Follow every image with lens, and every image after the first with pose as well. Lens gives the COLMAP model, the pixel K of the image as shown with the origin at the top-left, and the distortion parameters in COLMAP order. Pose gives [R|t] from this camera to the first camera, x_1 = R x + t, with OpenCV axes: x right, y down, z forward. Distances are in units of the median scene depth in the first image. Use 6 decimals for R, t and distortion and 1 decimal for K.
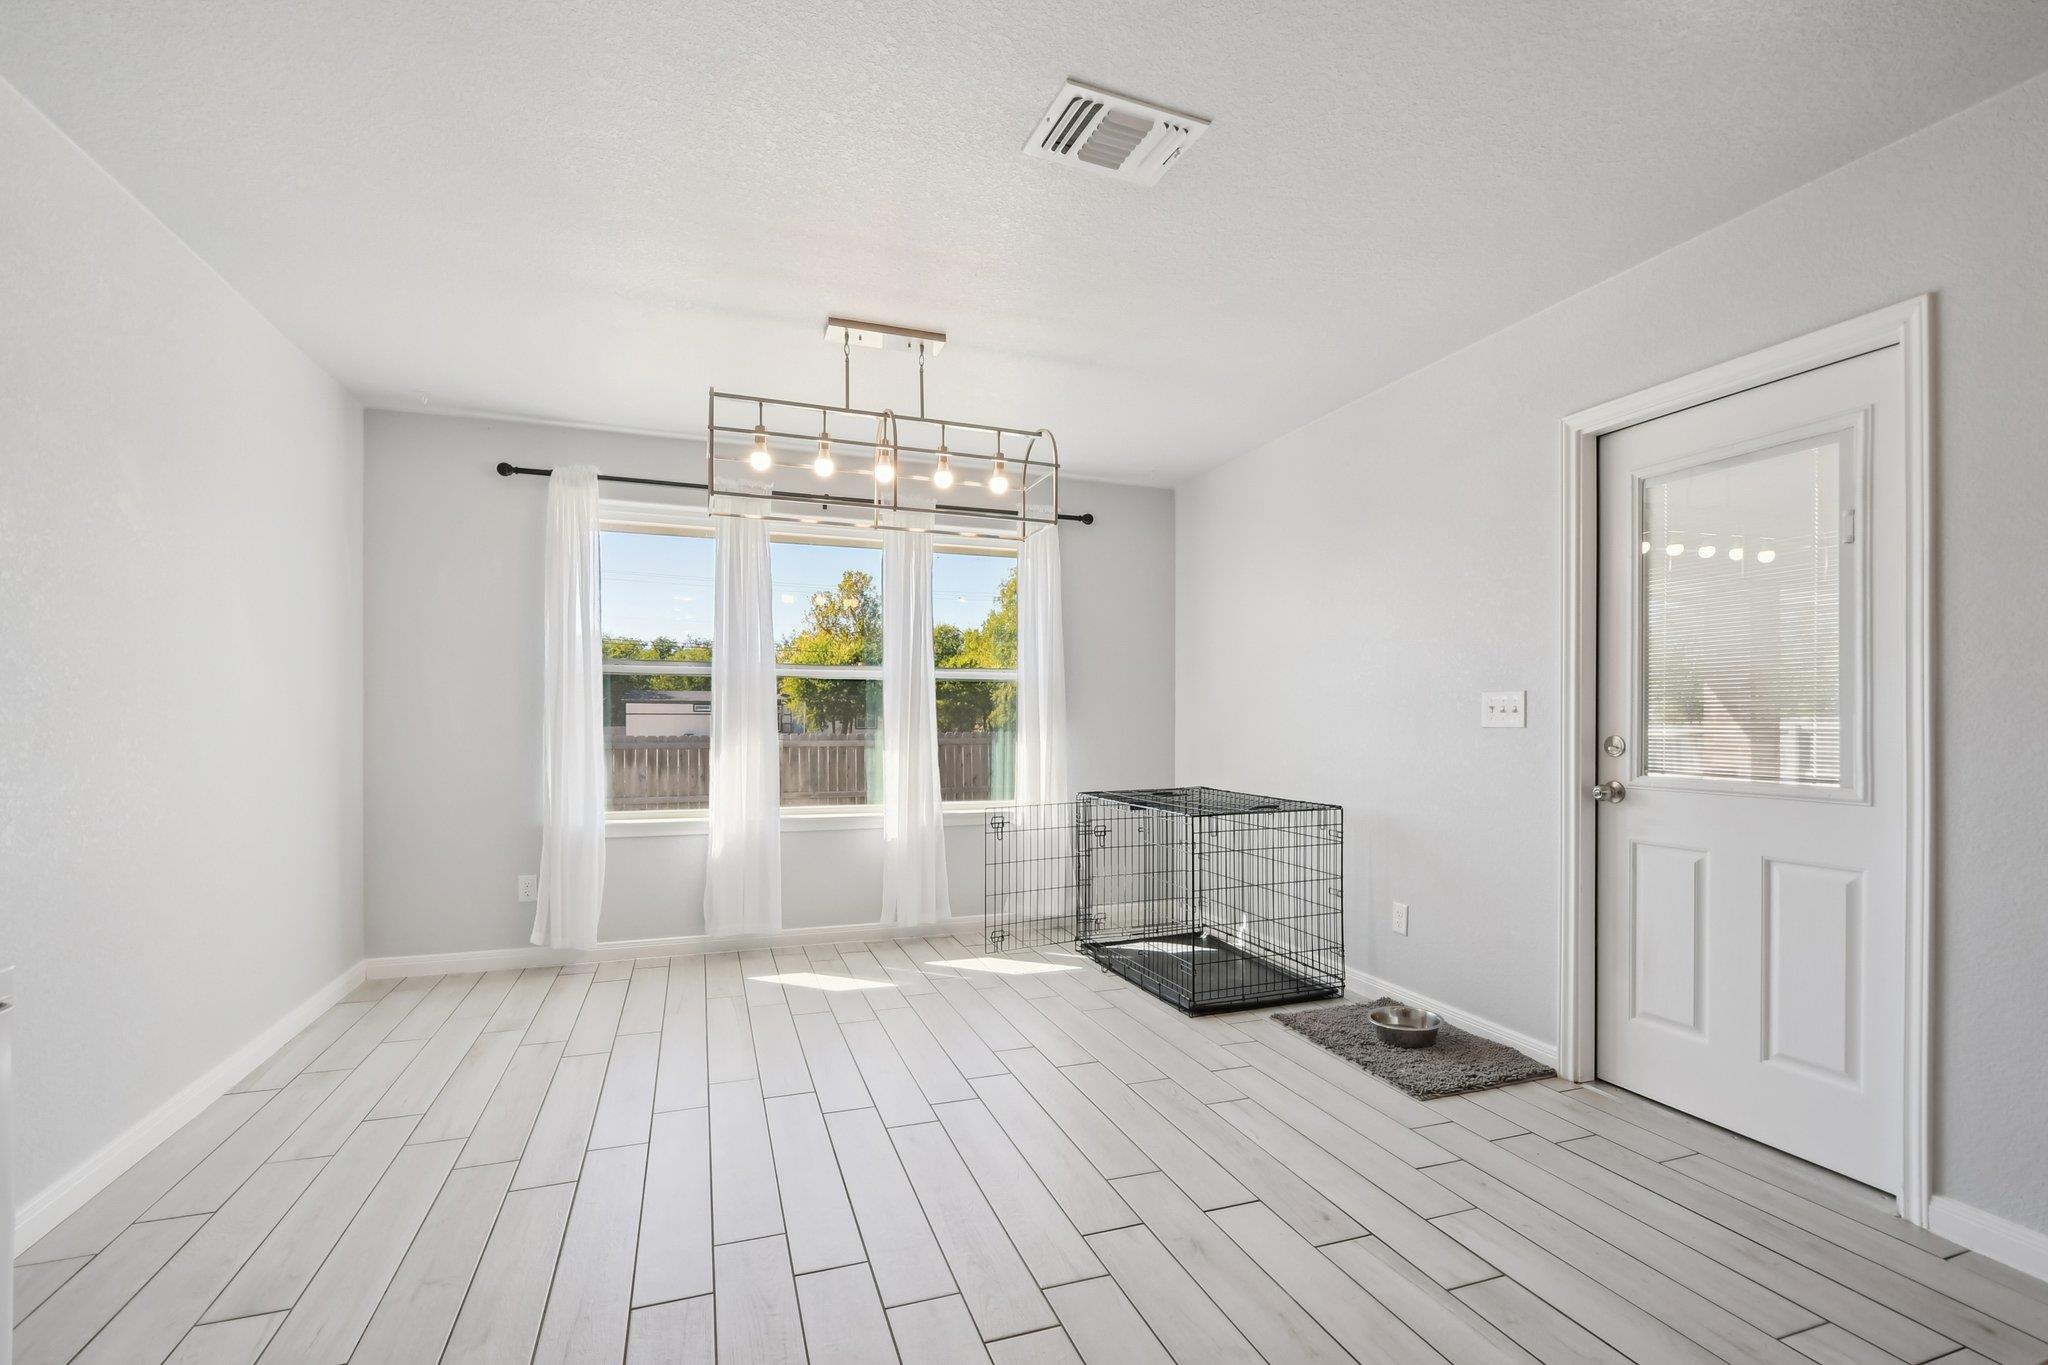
lens RADIAL K [[899.1, 0, 1023.2], [0, 899.1, 695.4], [0, 0, 1]] dist [0.000469, -0.003599]
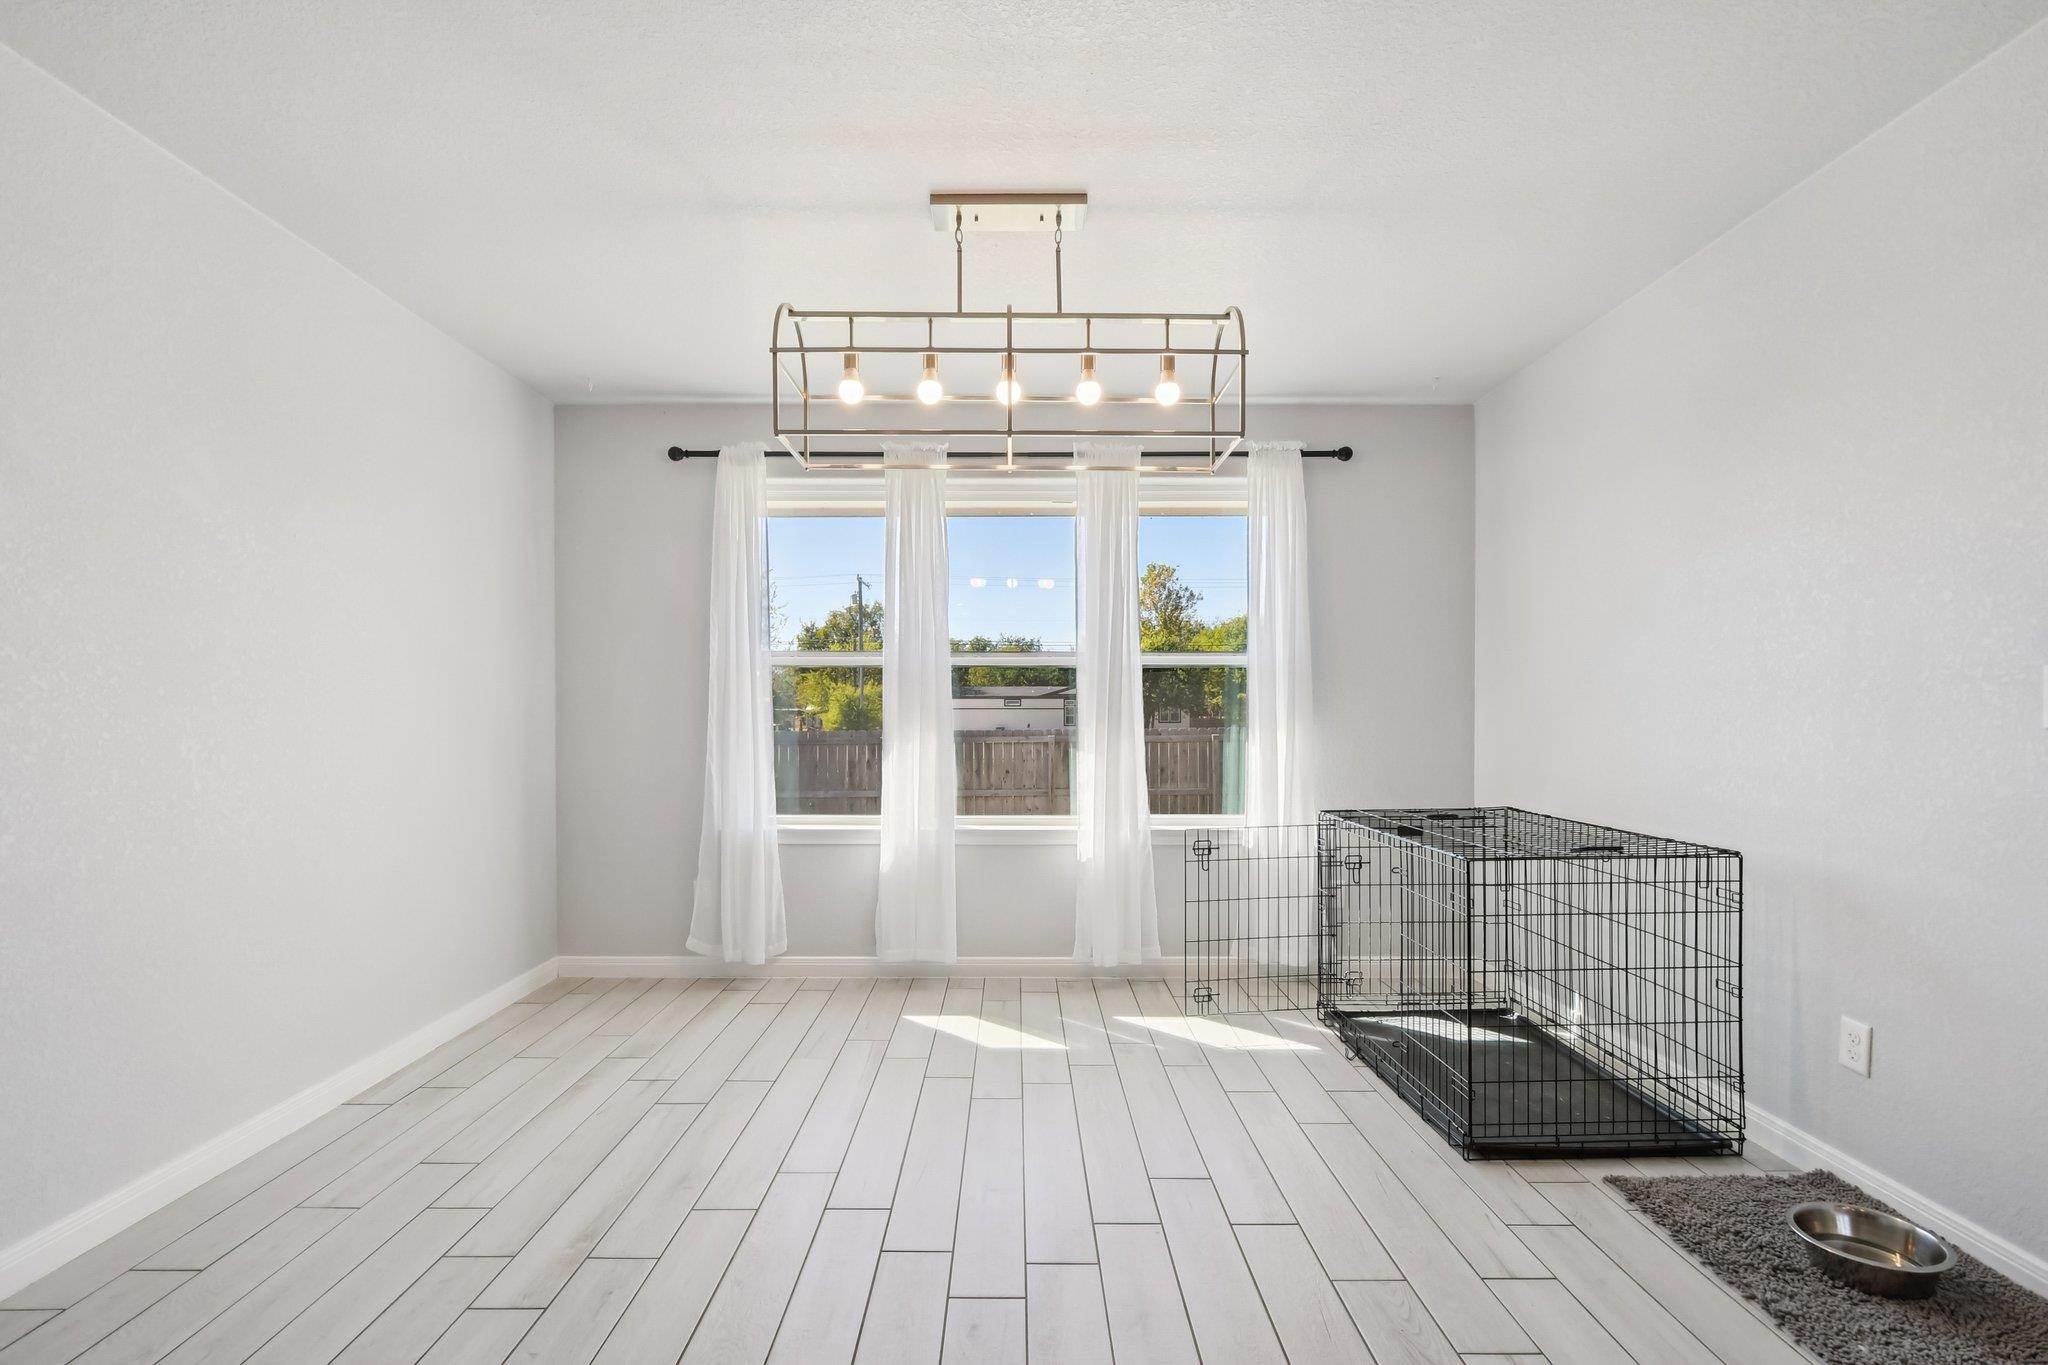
lens RADIAL K [[899.1, 0, 1016.8], [0, 899.1, 709.0], [0, 0, 1]] dist [0.000469, -0.003599]
pose [[0.940655, -0.004933, -0.339328, 0.089224], [0.012653, 0.999709, 0.020541, 0.003775], [0.339128, -0.023615, 0.940444, 0.233626]]
